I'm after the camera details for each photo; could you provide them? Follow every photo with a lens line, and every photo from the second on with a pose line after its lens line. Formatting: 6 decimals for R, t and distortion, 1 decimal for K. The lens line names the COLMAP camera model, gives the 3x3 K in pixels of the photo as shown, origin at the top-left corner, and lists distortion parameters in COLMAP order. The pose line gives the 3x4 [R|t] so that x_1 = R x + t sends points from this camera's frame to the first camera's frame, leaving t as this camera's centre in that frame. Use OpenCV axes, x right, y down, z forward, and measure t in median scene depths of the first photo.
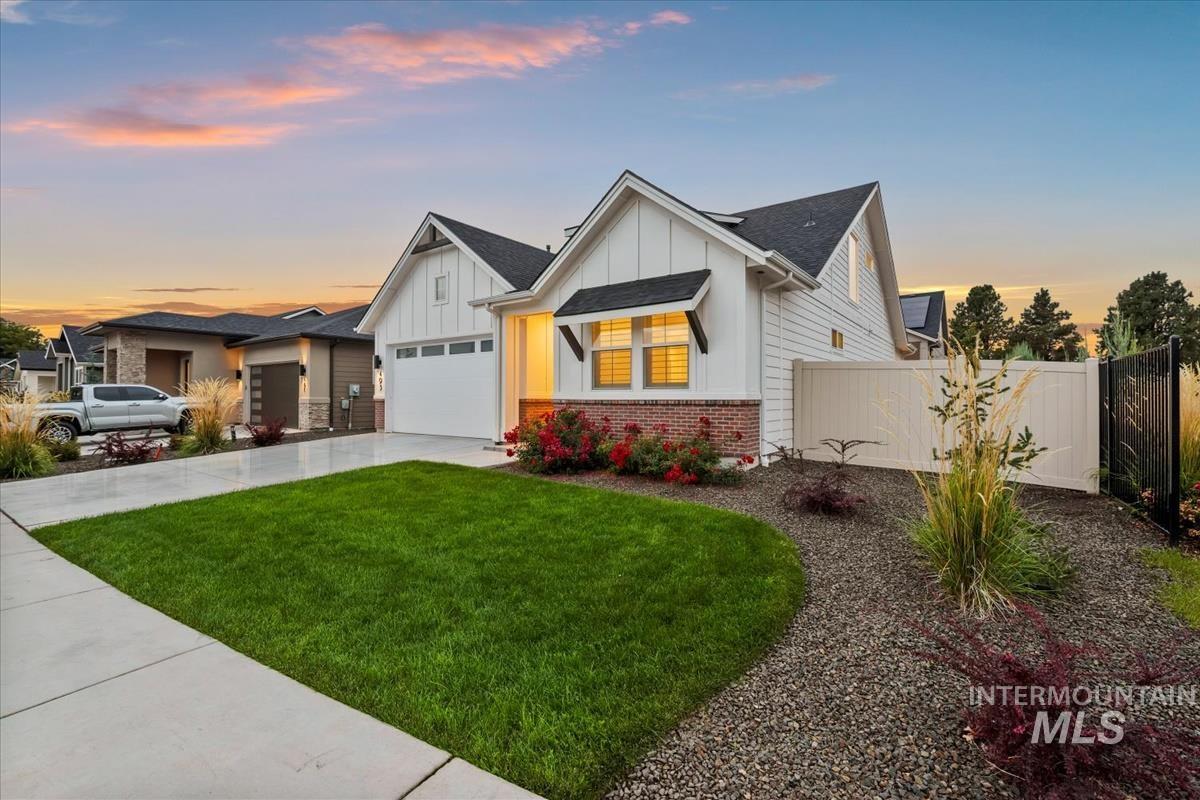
lens RADIAL K [[516.8, 0, 597.5], [0, 516.8, 393.4], [0, 0, 1]] dist [0.000147, -0.010307]
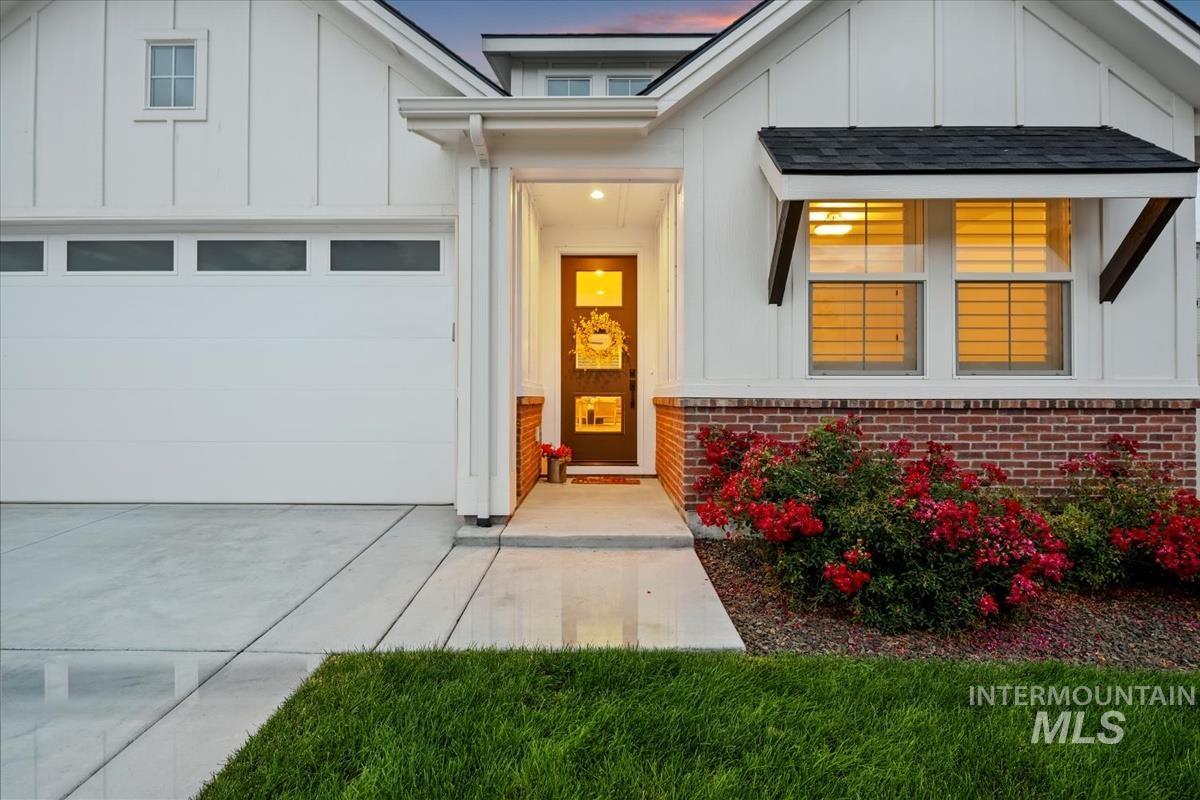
lens RADIAL K [[516.8, 0, 597.5], [0, 516.8, 393.4], [0, 0, 1]] dist [0.000147, -0.010307]
pose [[0.798431, 0.005293, 0.602063, -0.415265], [-0.008073, 0.999966, 0.001916, 0.009181], [-0.602032, -0.006390, 0.798446, 0.826711]]
